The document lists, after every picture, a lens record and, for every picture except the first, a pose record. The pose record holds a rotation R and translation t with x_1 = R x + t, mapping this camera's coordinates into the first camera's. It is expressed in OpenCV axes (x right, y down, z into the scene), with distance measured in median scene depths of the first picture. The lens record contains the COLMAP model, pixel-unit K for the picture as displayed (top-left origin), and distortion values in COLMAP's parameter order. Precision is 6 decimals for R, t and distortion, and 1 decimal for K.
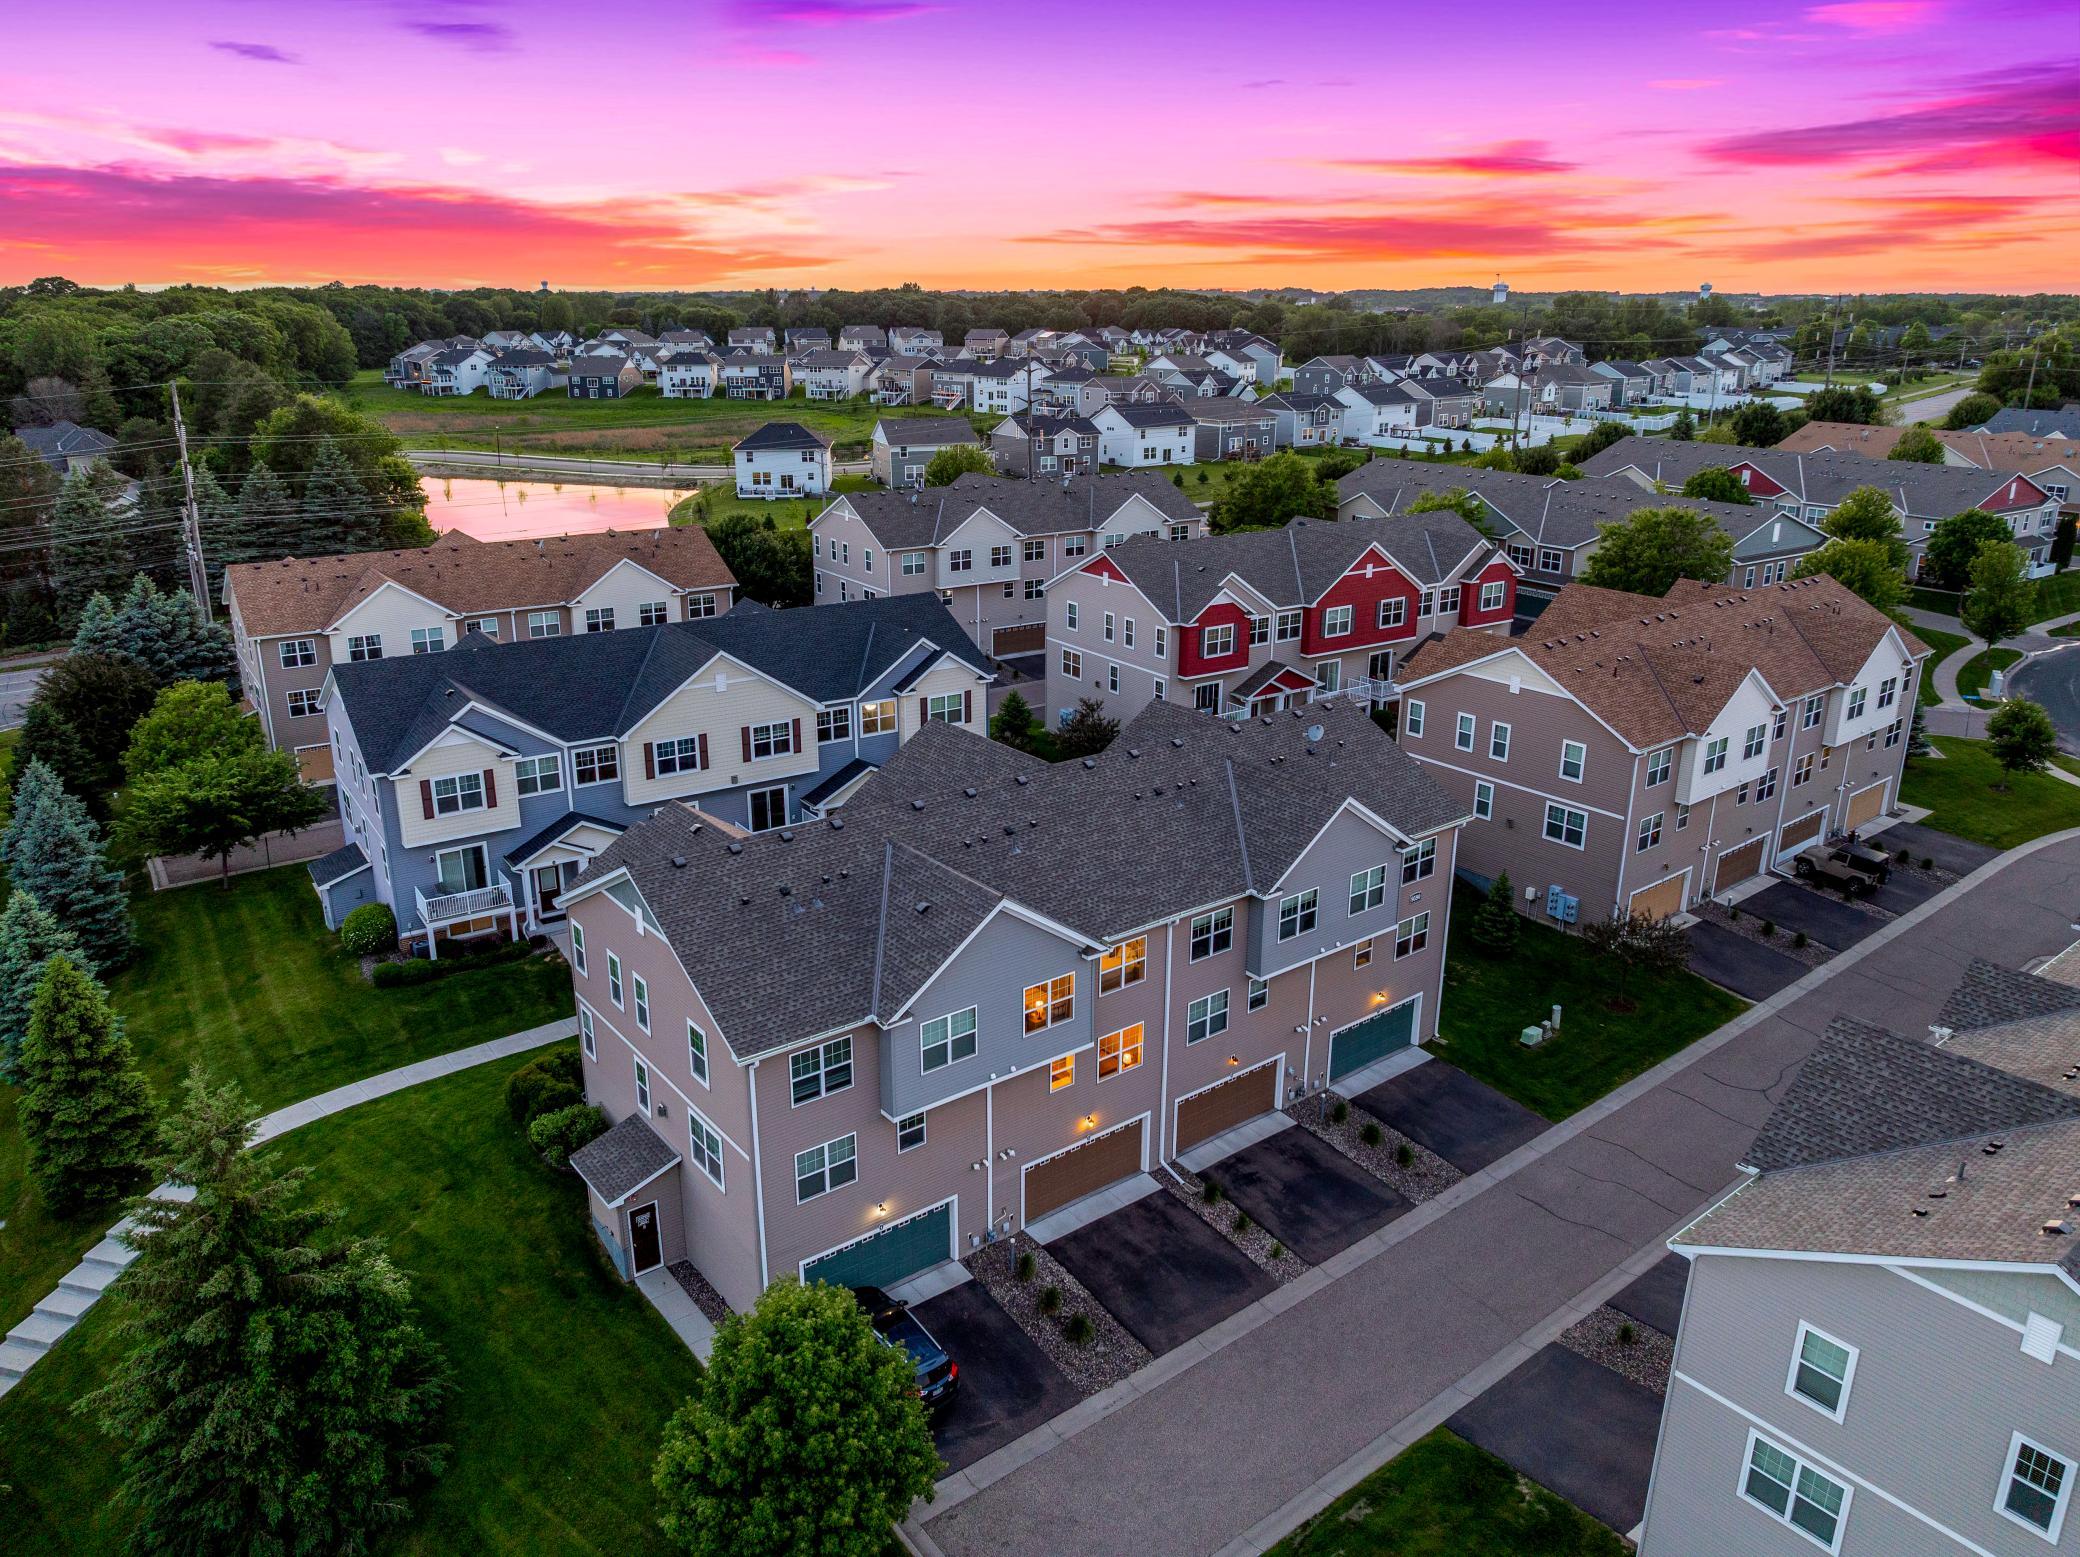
lens RADIAL K [[1464.7, 0, 1042.3], [0, 1464.7, 767.2], [0, 0, 1]] dist [-0.037602, 0.002784]
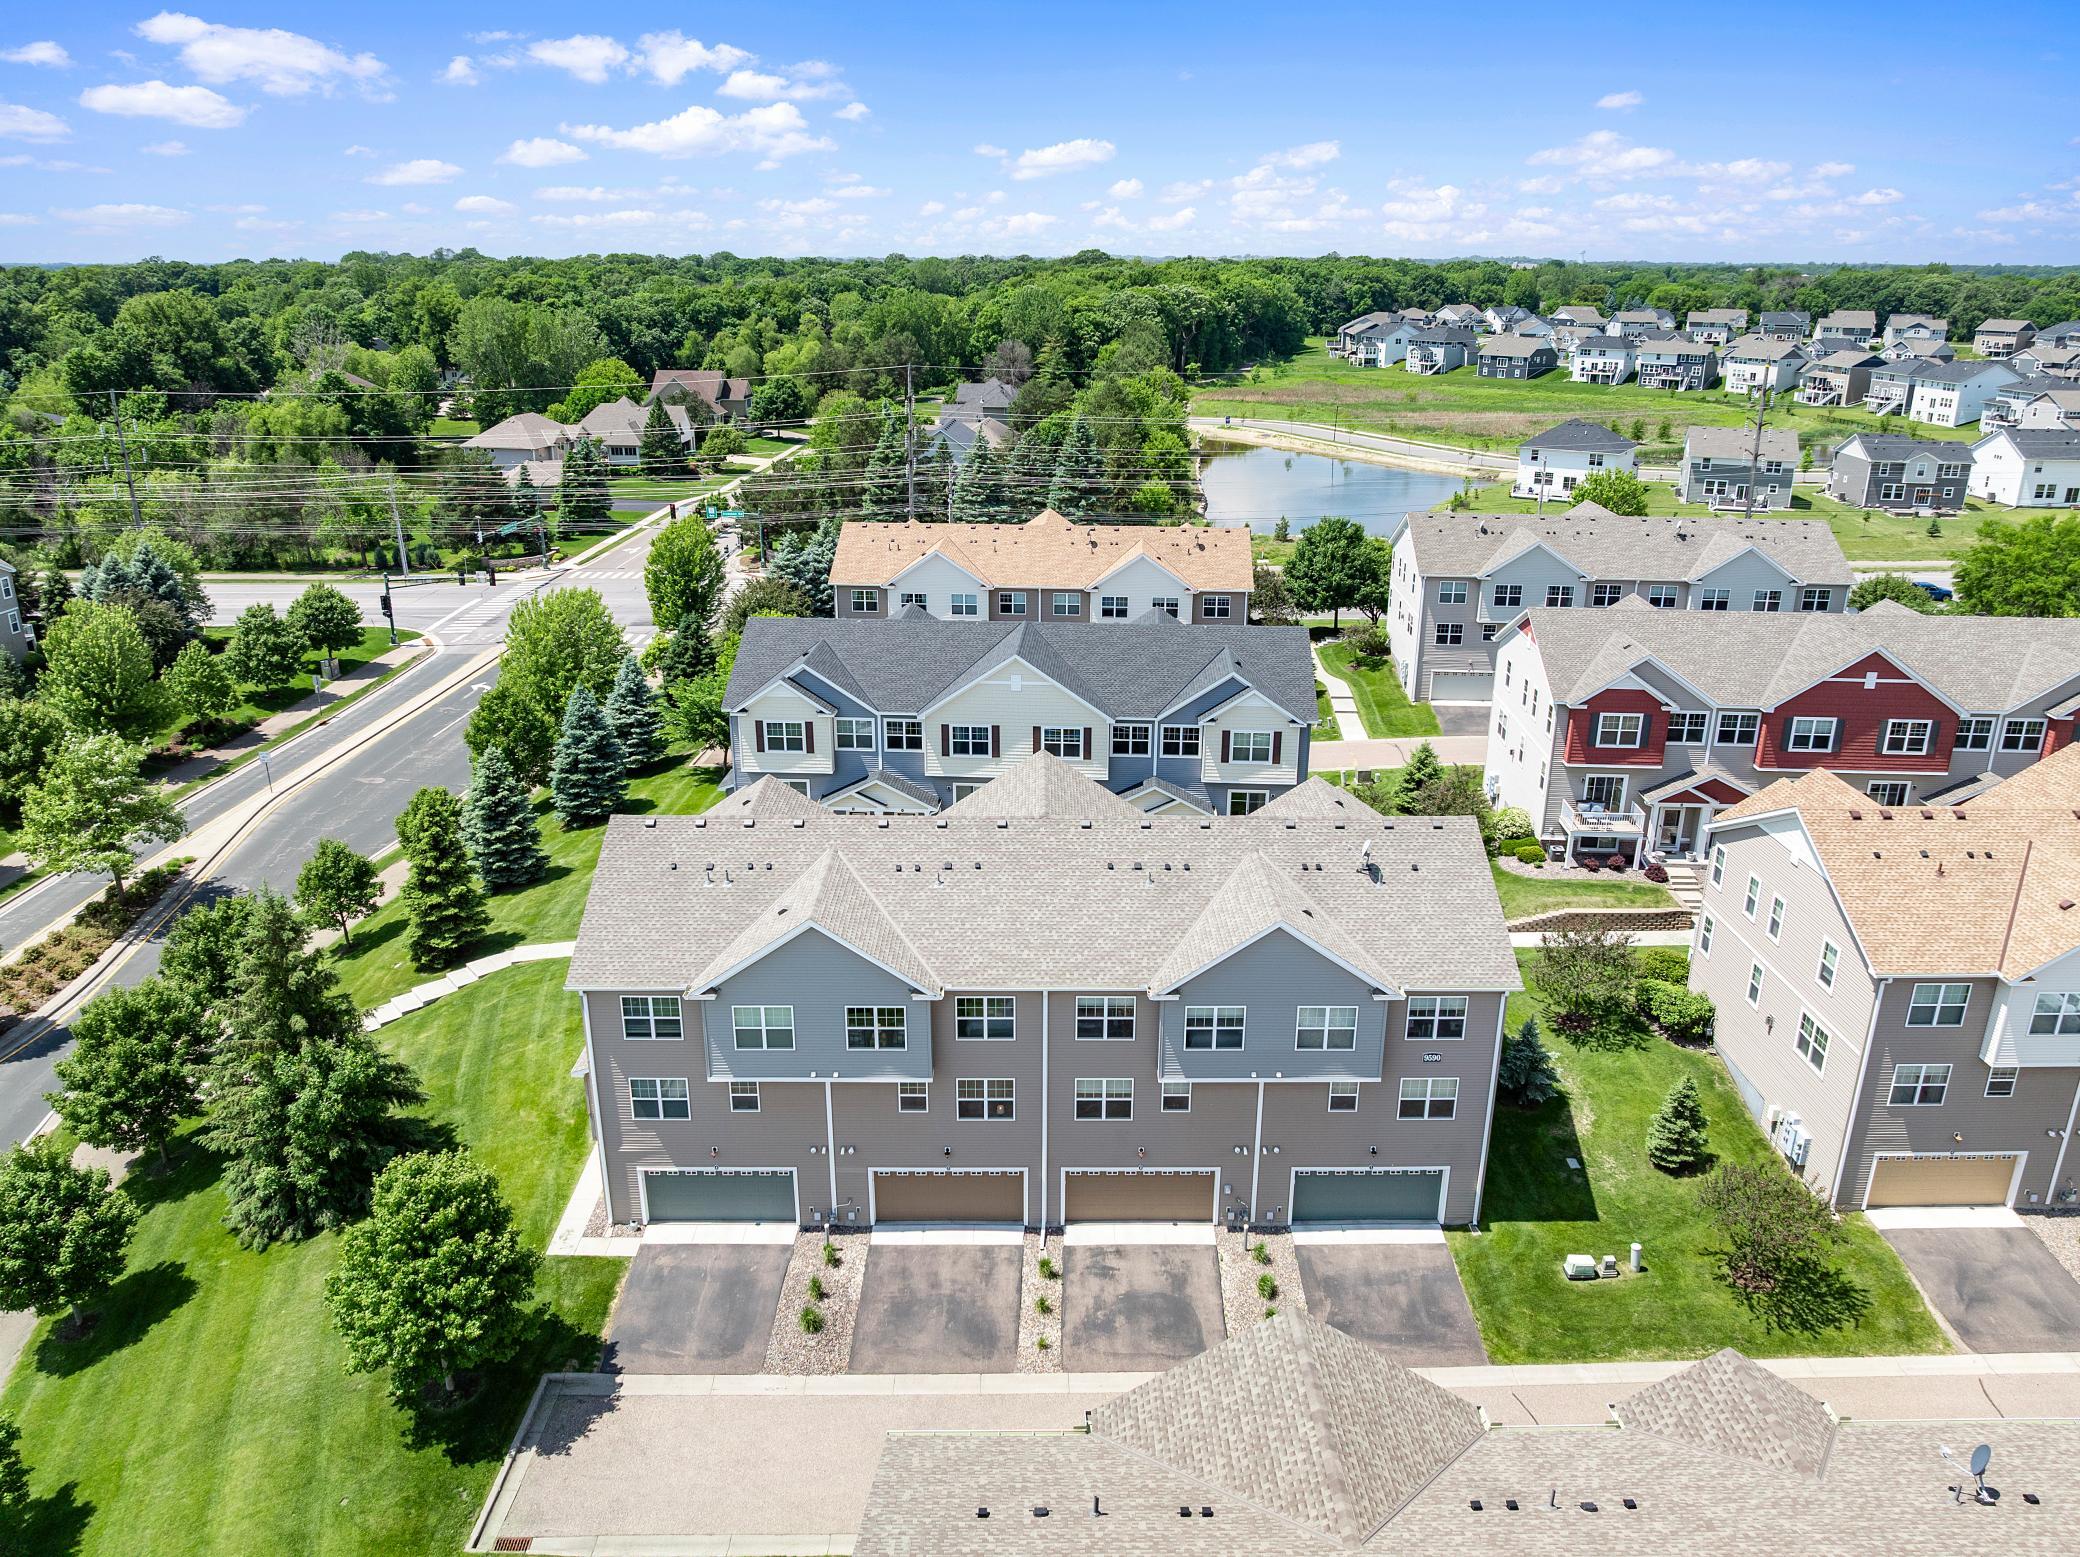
lens RADIAL K [[1464.7, 0, 1042.3], [0, 1464.7, 767.2], [0, 0, 1]] dist [-0.037602, 0.002784]
pose [[0.791291, 0.199021, -0.578142, 0.474431], [-0.187078, 0.979003, 0.080964, -0.094503], [0.582116, 0.044091, 0.811909, 0.129419]]
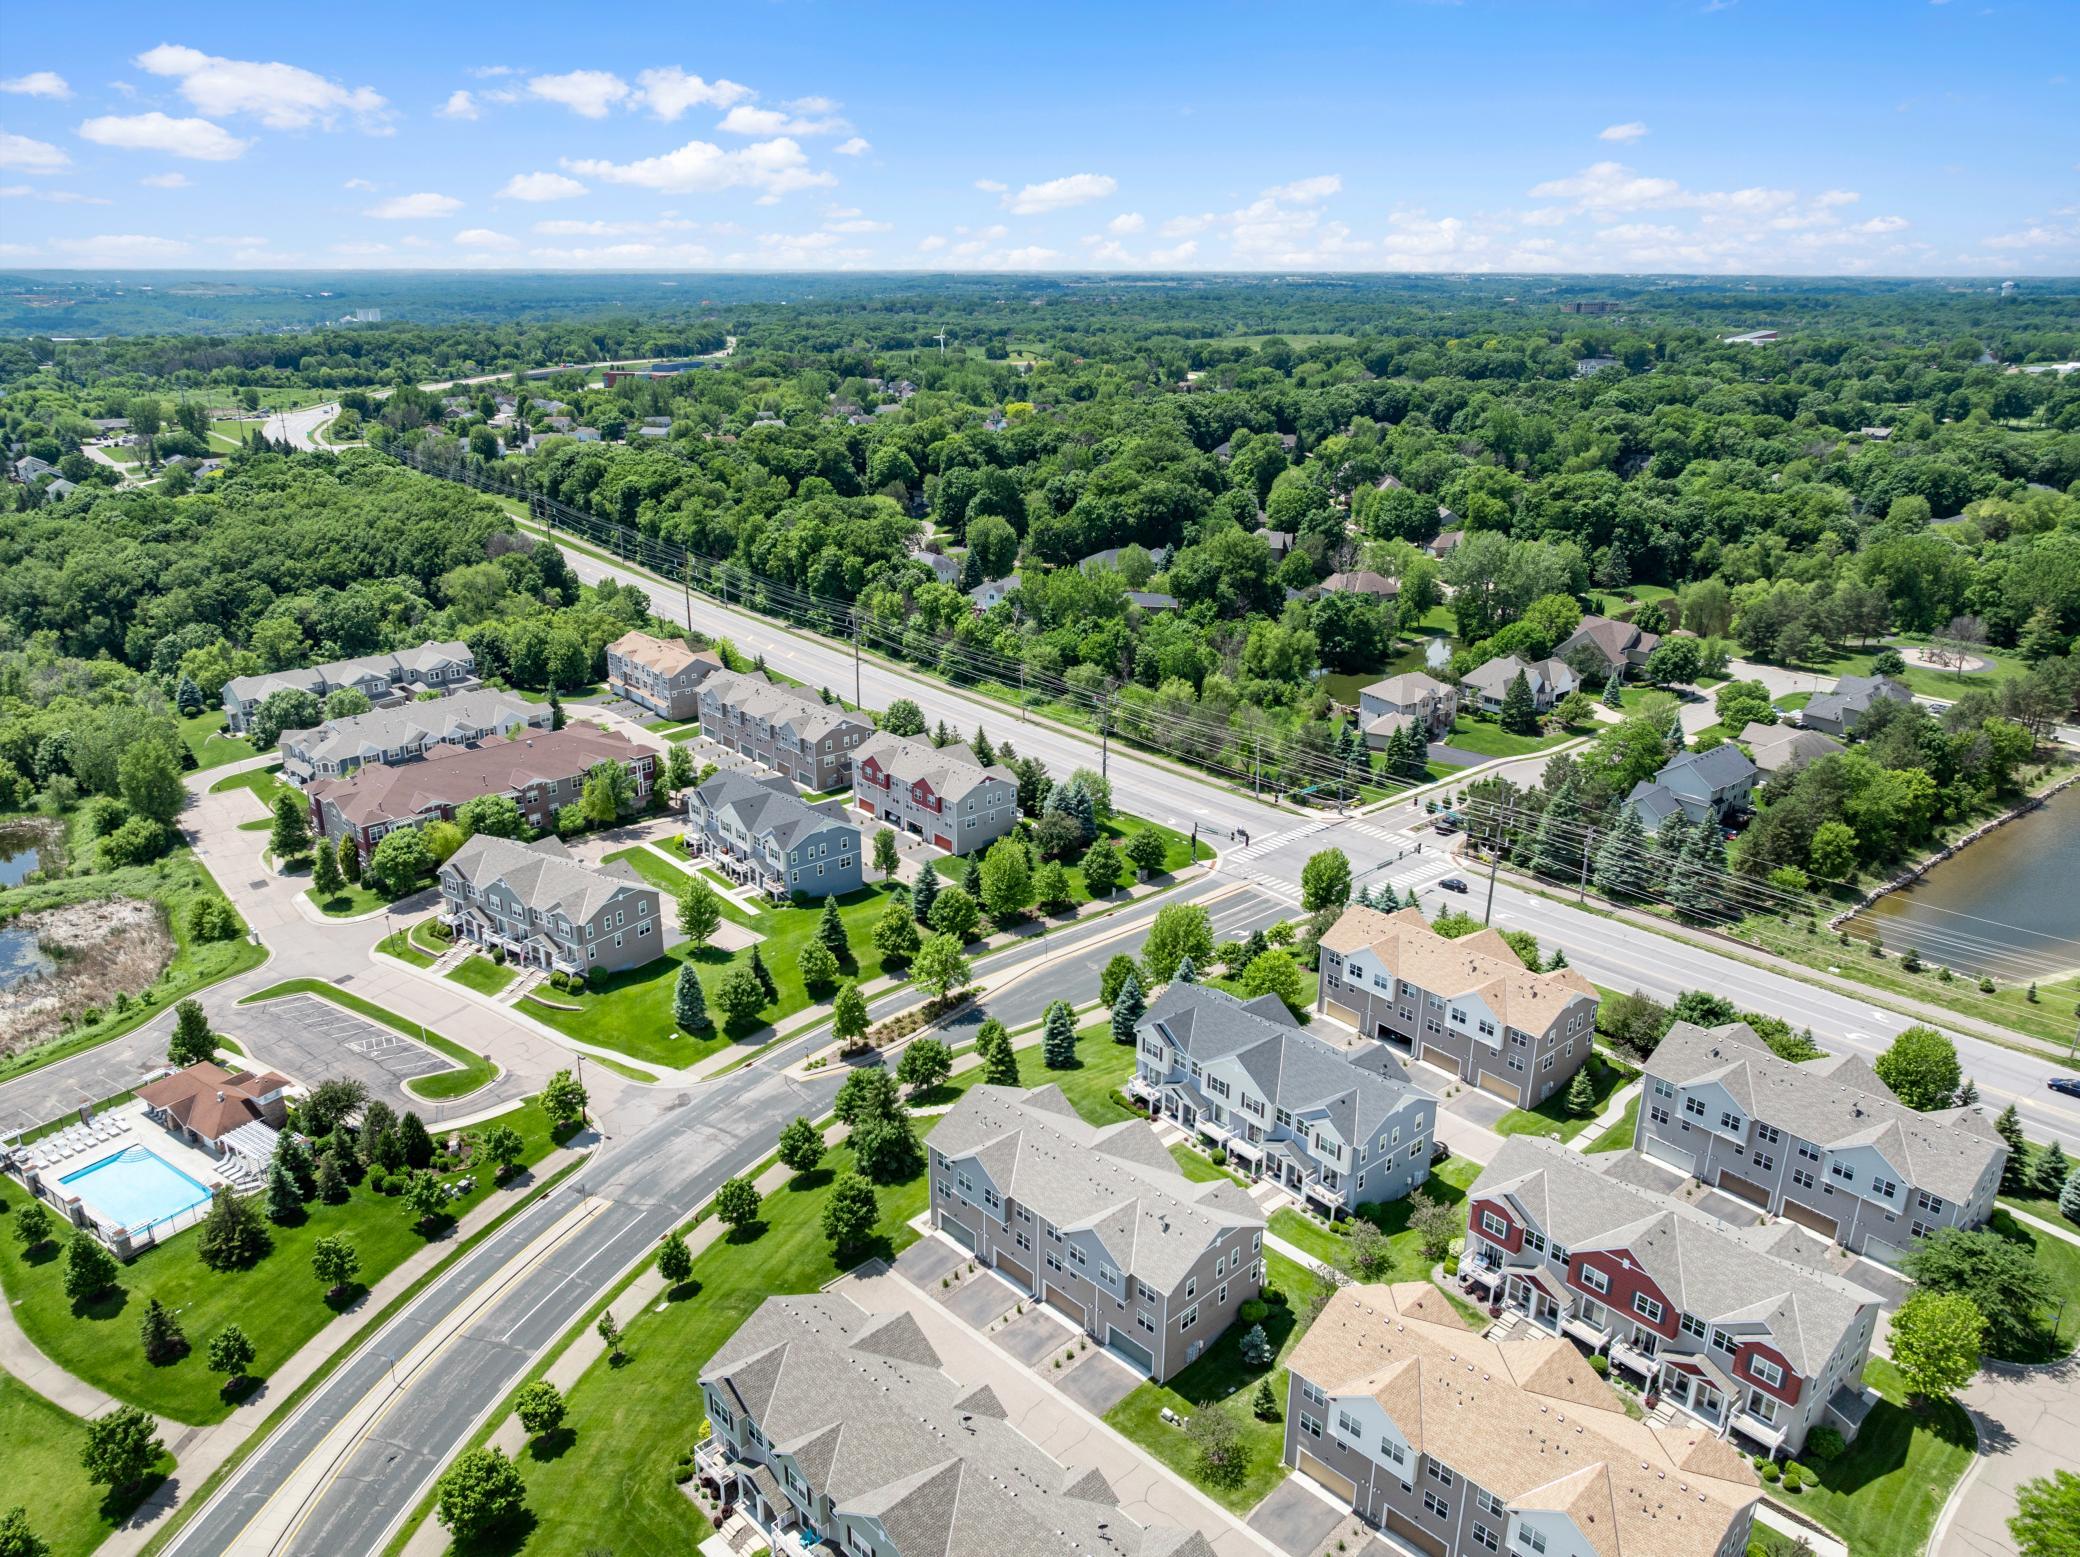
lens RADIAL K [[1468.8, 0, 1042.5], [0, 1468.8, 760.9], [0, 0, 1]] dist [-0.032828, -0.004808]
pose [[0.106255, 0.315910, -0.942821, 1.795409], [-0.308273, 0.911934, 0.270819, -1.054008], [0.945345, 0.261870, 0.194284, 0.186549]]
